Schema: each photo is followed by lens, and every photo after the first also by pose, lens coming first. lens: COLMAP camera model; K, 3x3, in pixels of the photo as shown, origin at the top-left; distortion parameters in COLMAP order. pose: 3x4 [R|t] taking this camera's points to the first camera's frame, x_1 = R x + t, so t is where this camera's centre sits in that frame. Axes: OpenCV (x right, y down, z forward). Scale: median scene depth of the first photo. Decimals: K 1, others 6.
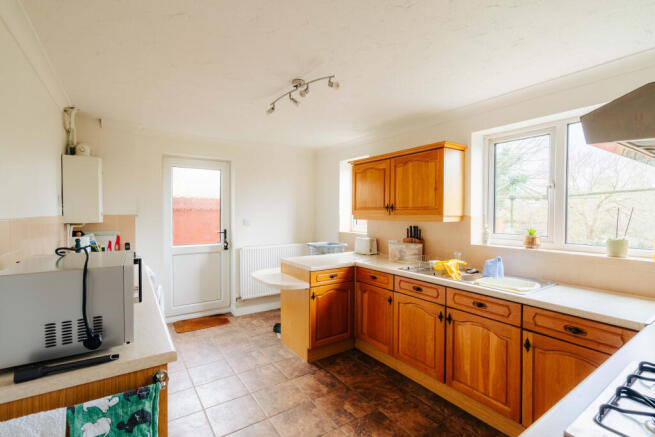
lens RADIAL K [[298.7, 0, 327.4], [0, 298.7, 225.9], [0, 0, 1]] dist [0.000291, 0.000473]
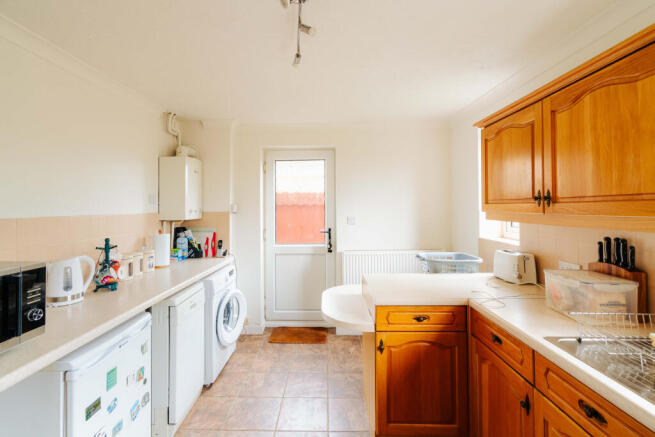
lens RADIAL K [[301.9, 0, 325.8], [0, 301.9, 205.4], [0, 0, 1]] dist [-0.000831, 0.000390]
pose [[0.818783, -0.010942, -0.573999, 0.192949], [-0.018061, 0.998833, -0.044803, -0.020156], [0.573819, 0.047051, 0.817629, 0.376111]]
